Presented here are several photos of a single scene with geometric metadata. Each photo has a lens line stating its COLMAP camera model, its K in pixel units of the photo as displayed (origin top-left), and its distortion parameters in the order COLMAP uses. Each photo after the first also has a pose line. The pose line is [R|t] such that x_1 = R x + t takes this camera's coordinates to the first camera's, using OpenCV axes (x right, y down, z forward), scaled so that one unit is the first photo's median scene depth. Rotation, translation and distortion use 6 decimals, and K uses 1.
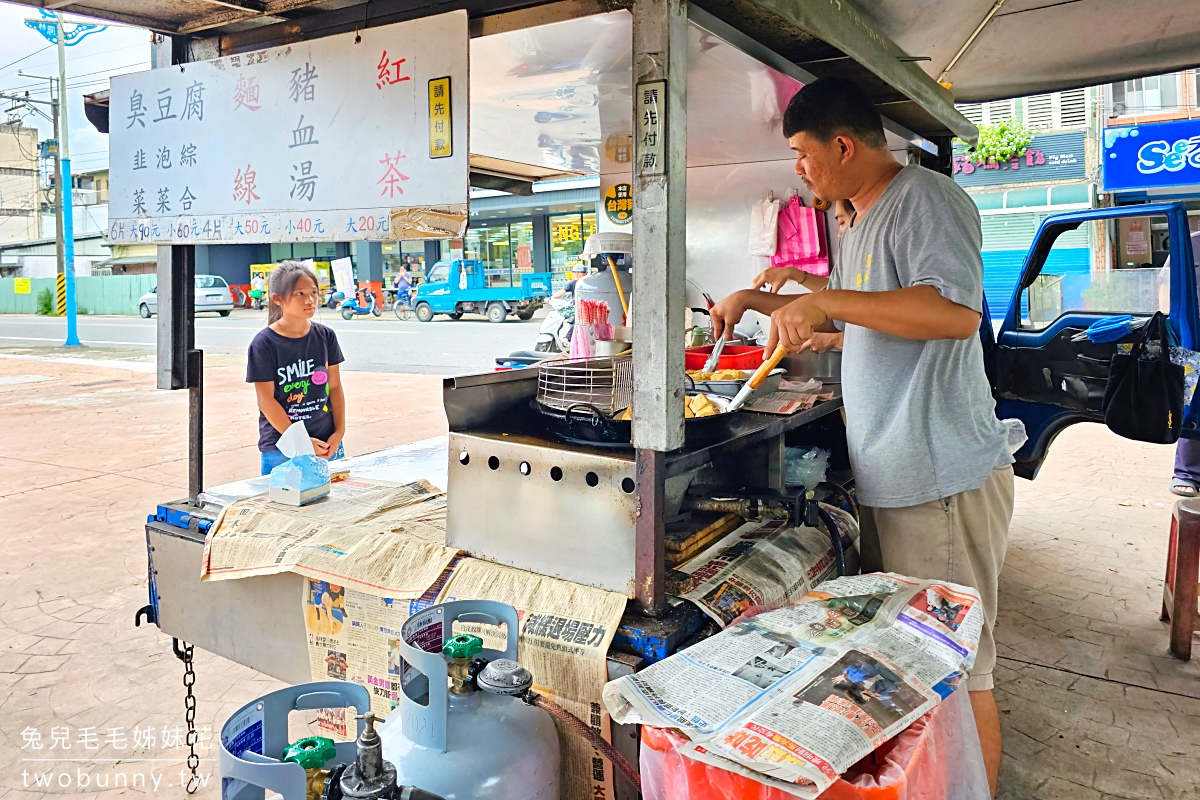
lens RADIAL K [[817.0, 0, 621.6], [0, 817.0, 321.1], [0, 0, 1]] dist [0.031608, -0.003111]
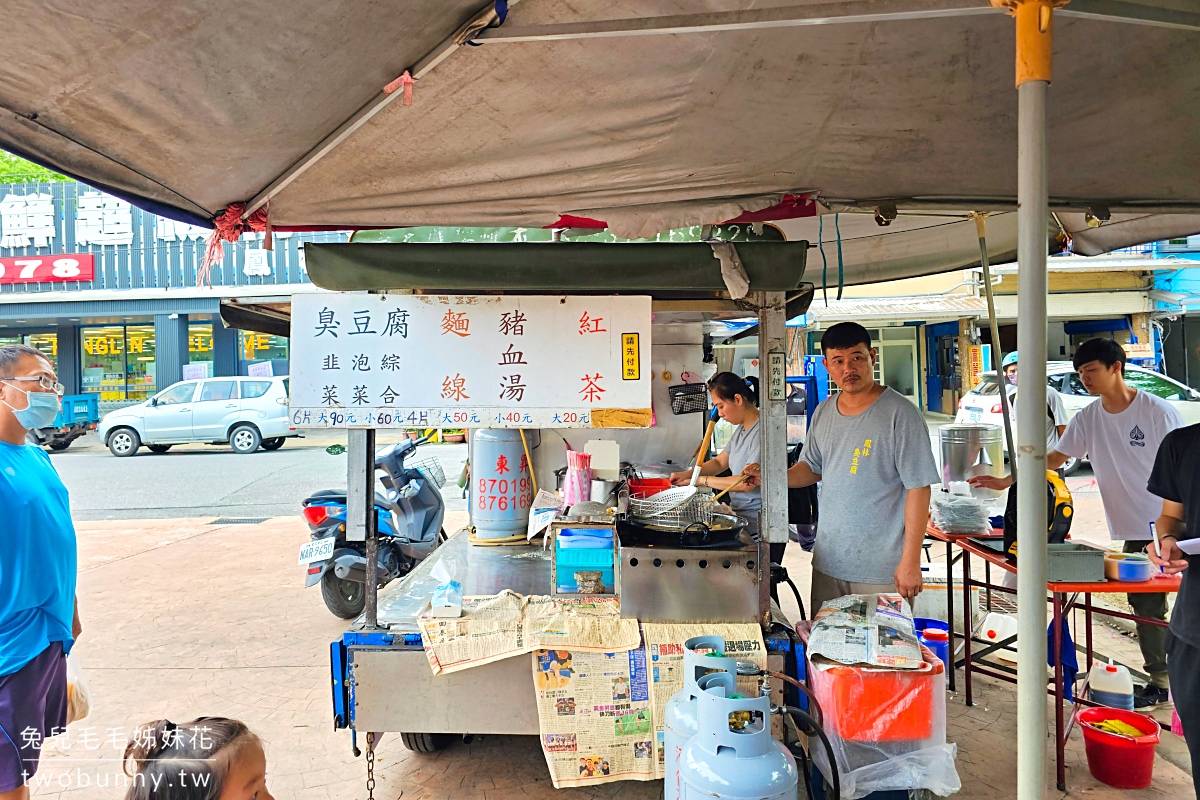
lens RADIAL K [[817.0, 0, 603.9], [0, 817.0, 399.5], [0, 0, 1]] dist [0.031608, -0.003111]
pose [[0.860557, -0.004209, 0.509336, -1.000203], [0.027097, 0.998928, -0.037527, -0.089563], [-0.508632, 0.046095, 0.859749, -0.356009]]
